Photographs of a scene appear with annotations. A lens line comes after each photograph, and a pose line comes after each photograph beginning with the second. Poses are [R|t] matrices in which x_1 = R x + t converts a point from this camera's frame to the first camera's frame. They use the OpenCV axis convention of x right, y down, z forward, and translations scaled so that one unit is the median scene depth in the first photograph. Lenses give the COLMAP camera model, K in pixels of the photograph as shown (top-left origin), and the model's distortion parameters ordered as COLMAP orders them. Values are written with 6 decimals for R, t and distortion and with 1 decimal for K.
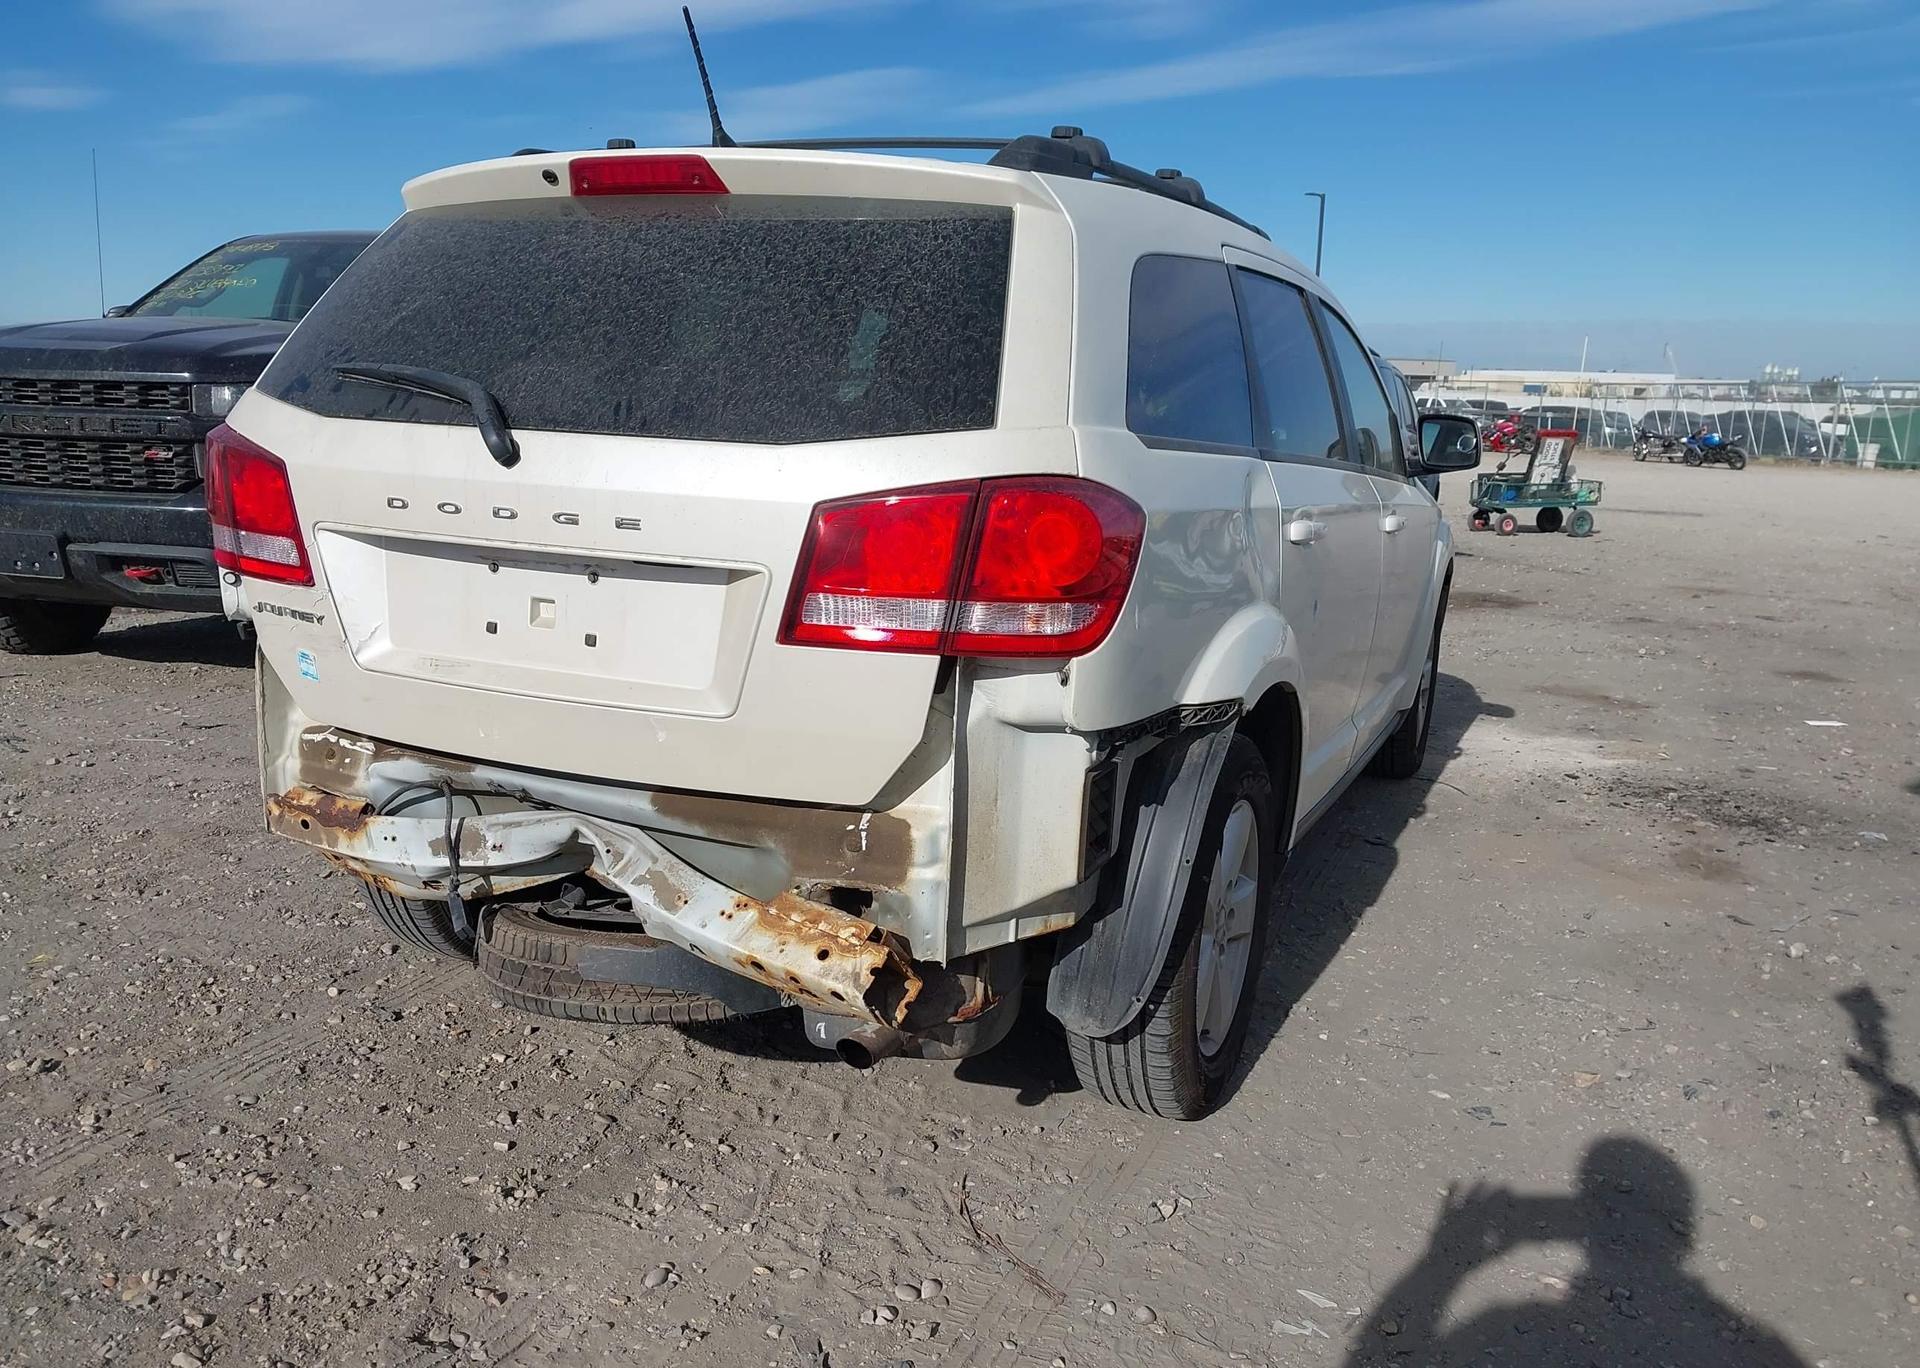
lens RADIAL K [[1515.9, 0, 980.7], [0, 1515.9, 695.9], [0, 0, 1]] dist [0.055489, -0.066519]
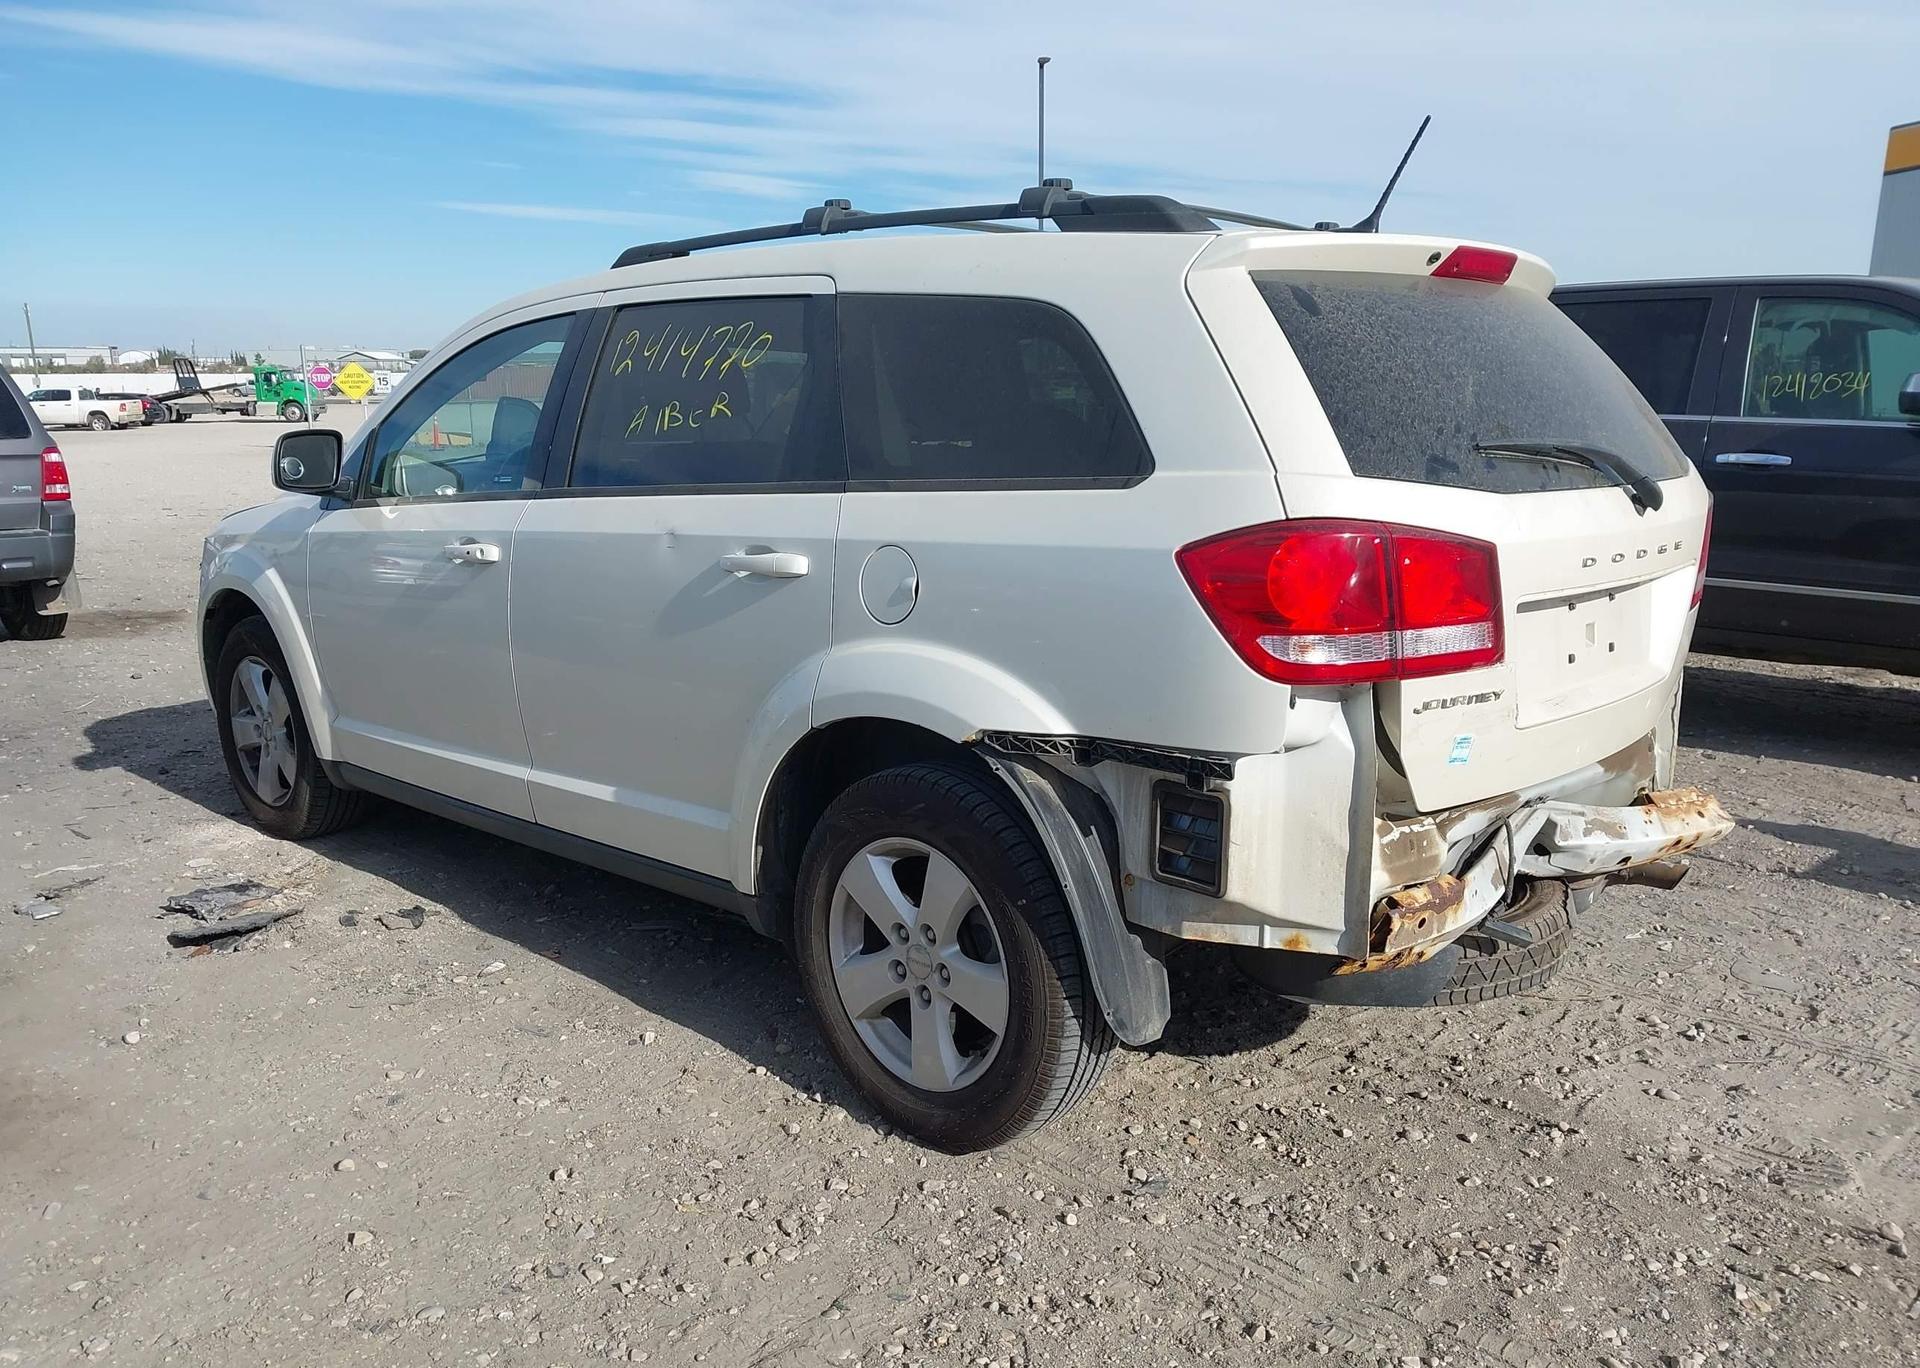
lens RADIAL K [[1536.2, 0, 959.2], [0, 1536.2, 700.2], [0, 0, 1]] dist [0.013322, -0.016389]
pose [[0.347849, -0.221410, 0.911032, -1.497325], [0.197630, 0.967197, 0.159601, -0.281919], [-0.916484, 0.124531, 0.380195, 0.949754]]
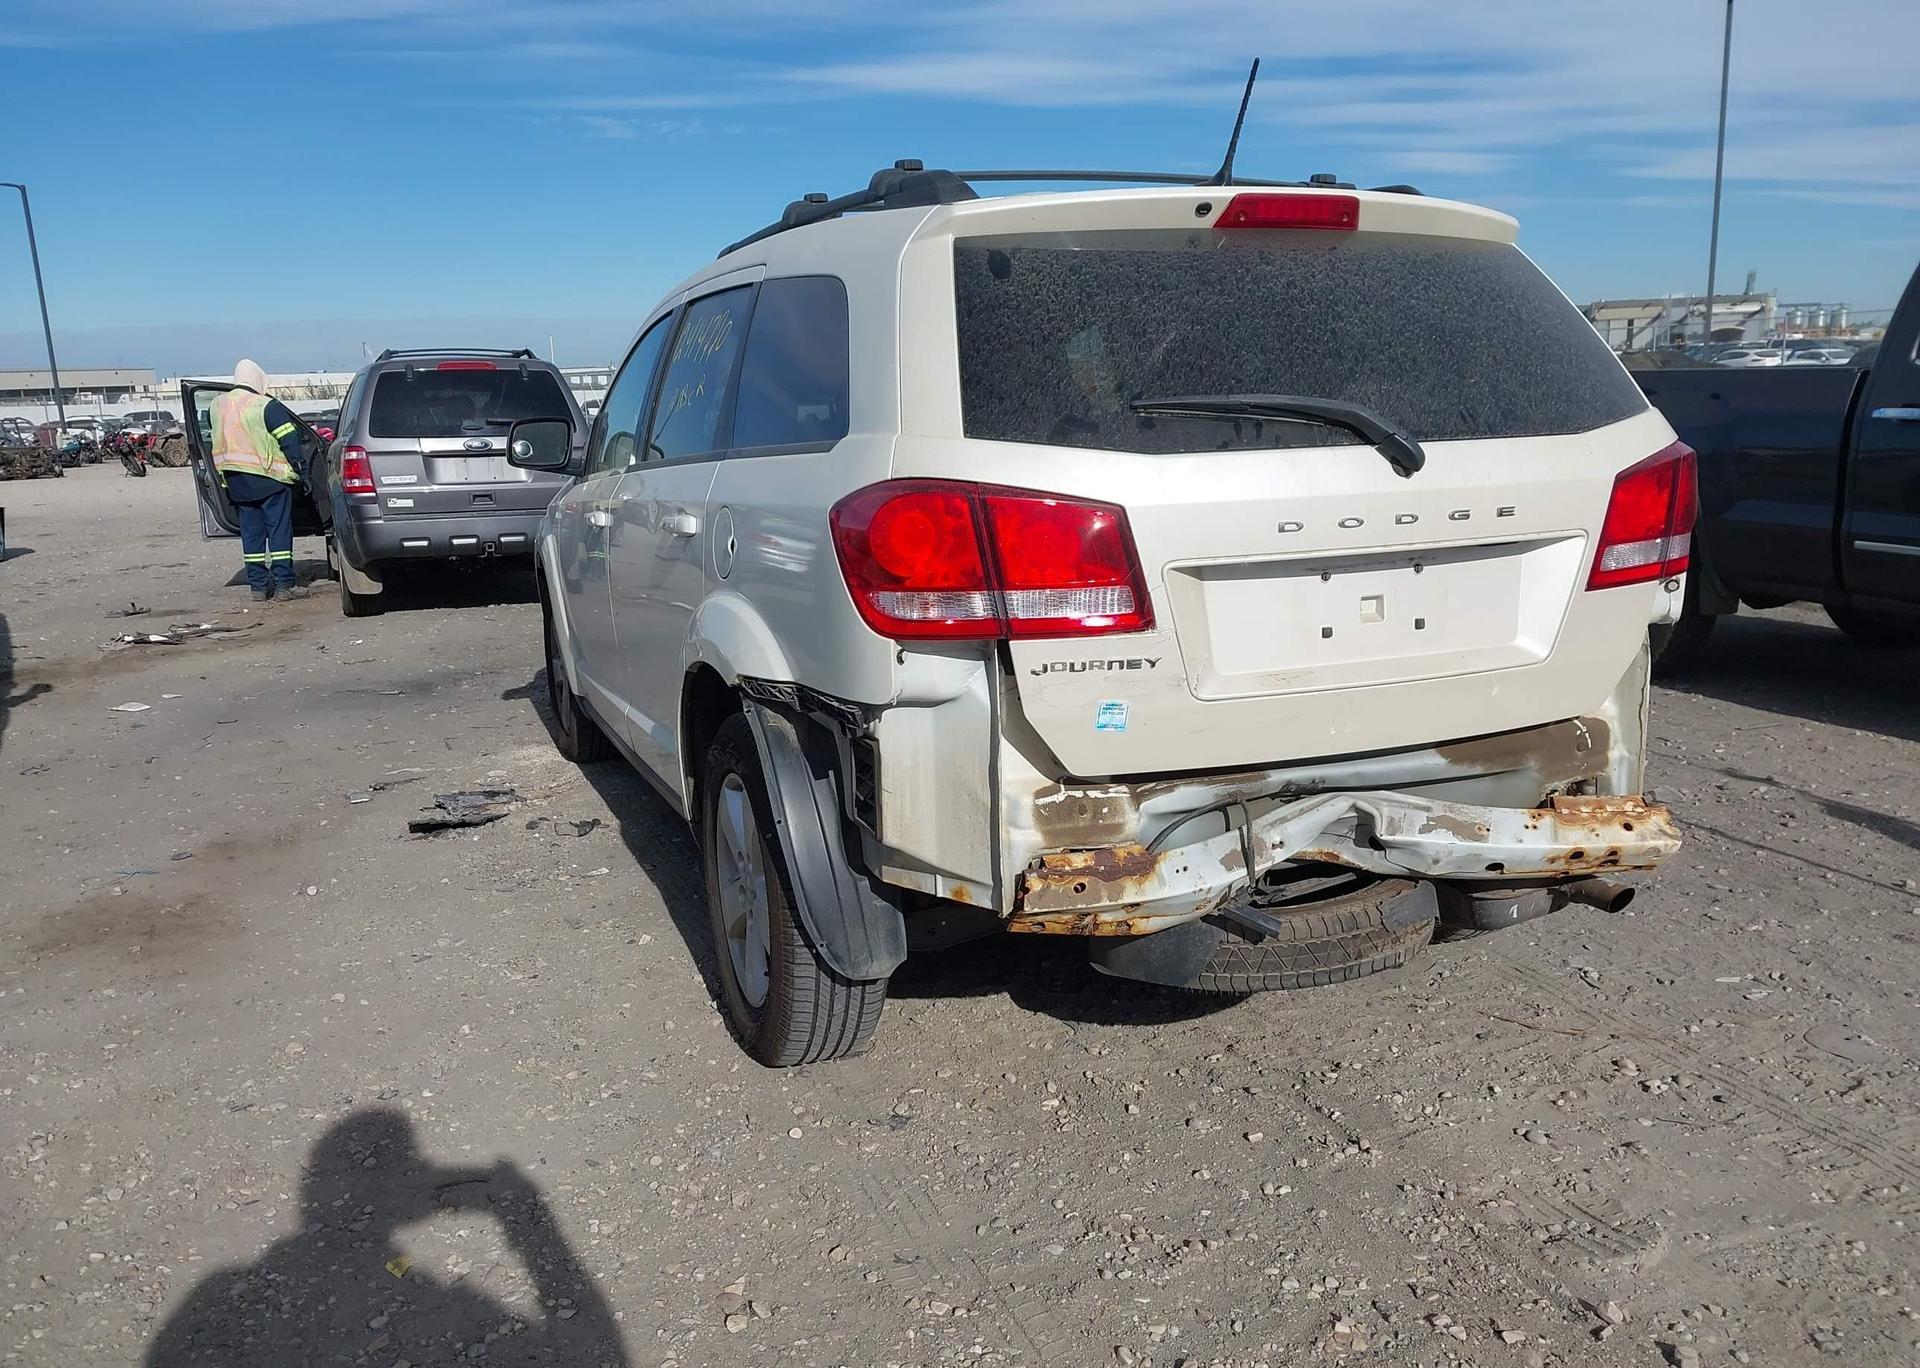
lens RADIAL K [[1536.2, 0, 957.7], [0, 1536.2, 709.4], [0, 0, 1]] dist [0.013322, -0.016389]
pose [[0.712690, -0.198732, 0.672740, -1.201369], [0.194243, 0.977439, 0.082964, -0.127494], [-0.674050, 0.071548, 0.735213, 0.368328]]
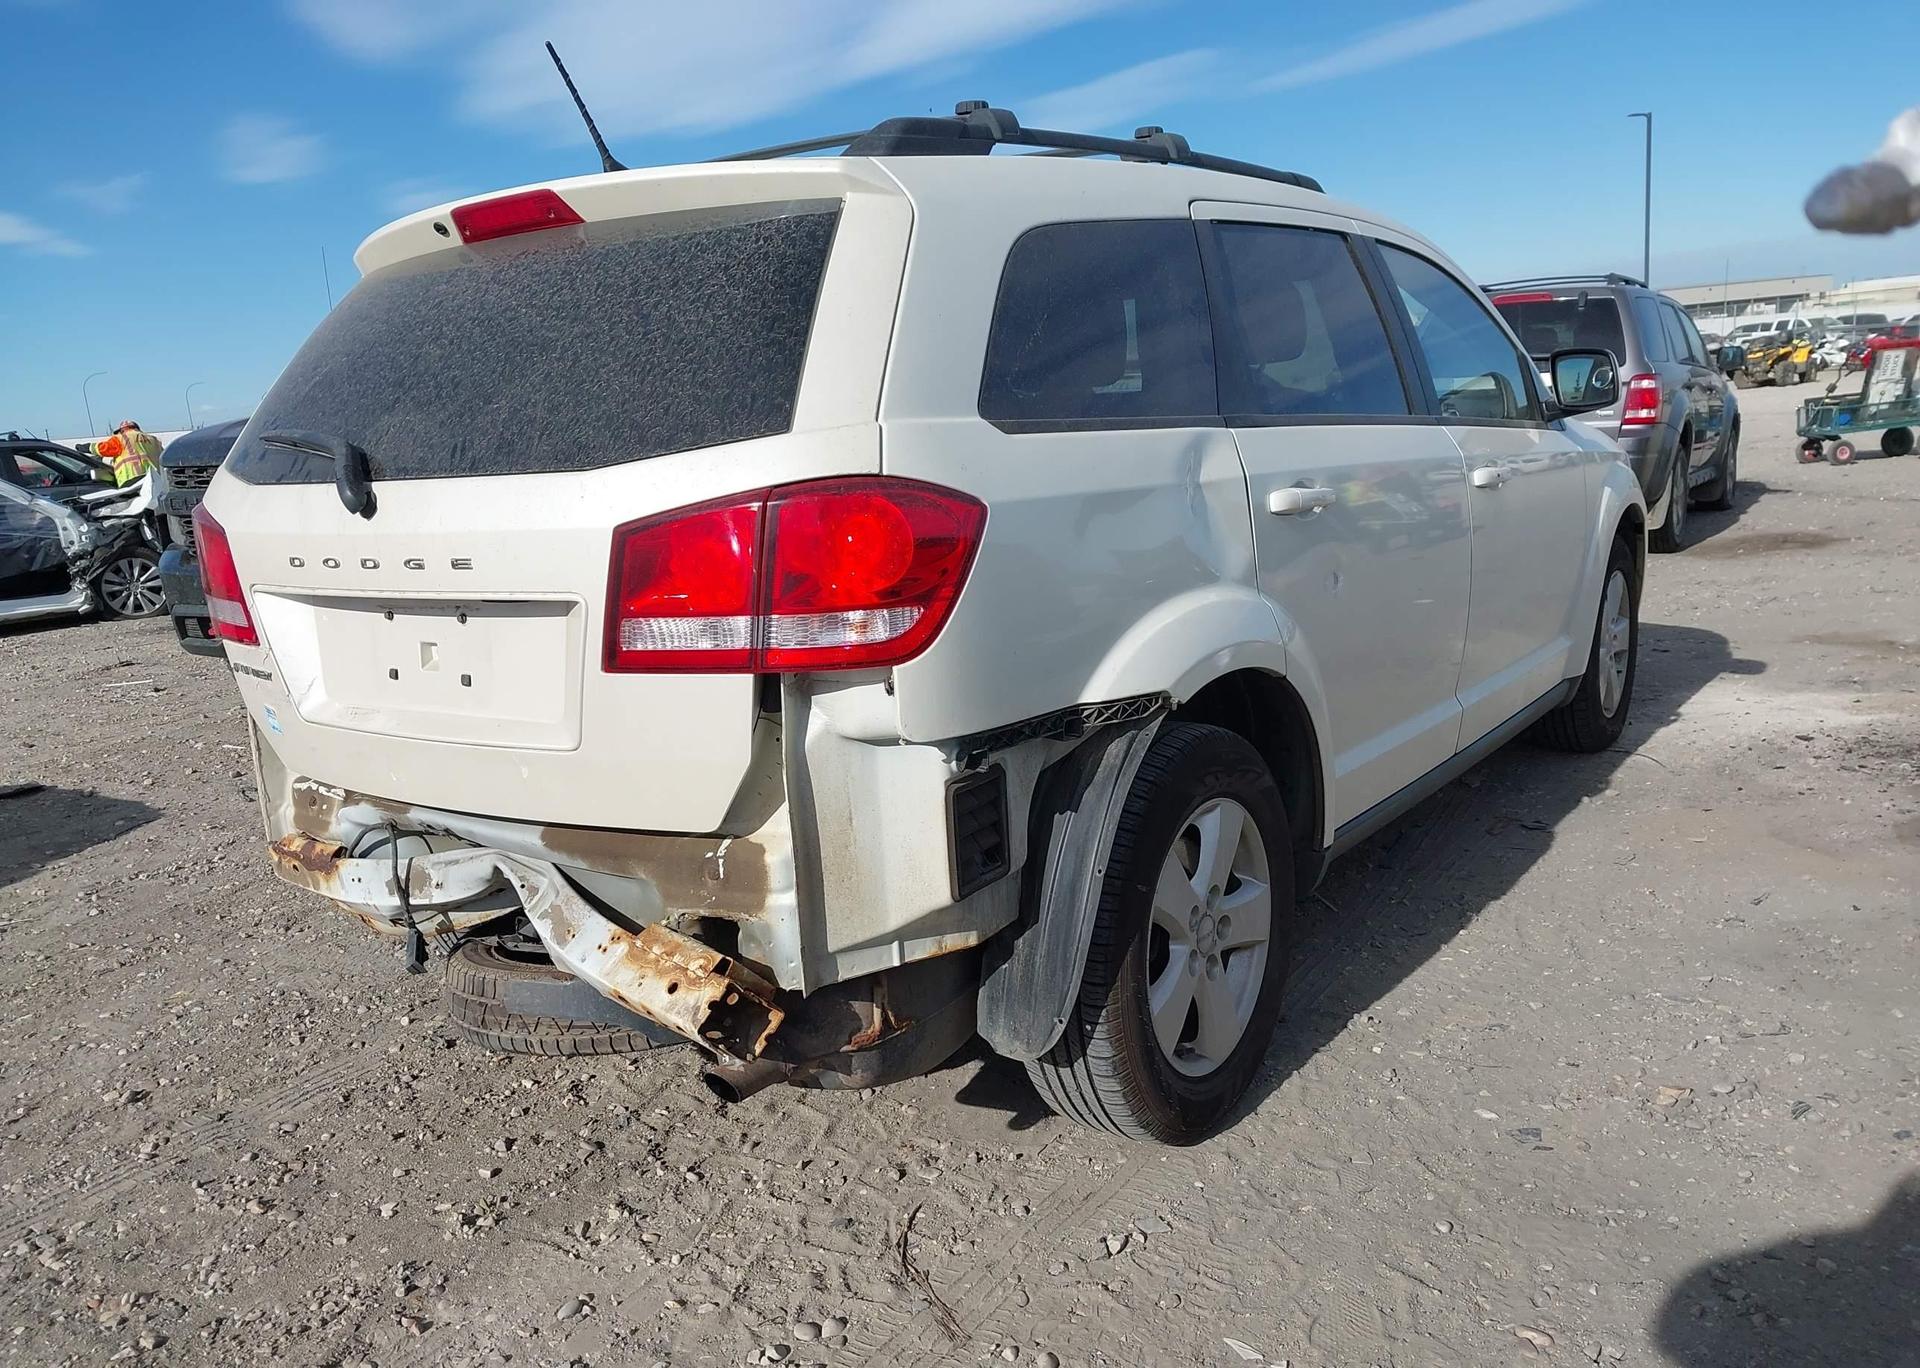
lens RADIAL K [[1515.9, 0, 977.1], [0, 1515.9, 697.6], [0, 0, 1]] dist [0.055489, -0.066519]
pose [[0.973120, -0.065748, -0.220715, 0.277738], [0.066660, 0.997770, -0.003322, 0.000642], [0.220441, -0.011480, 0.975333, 0.079319]]
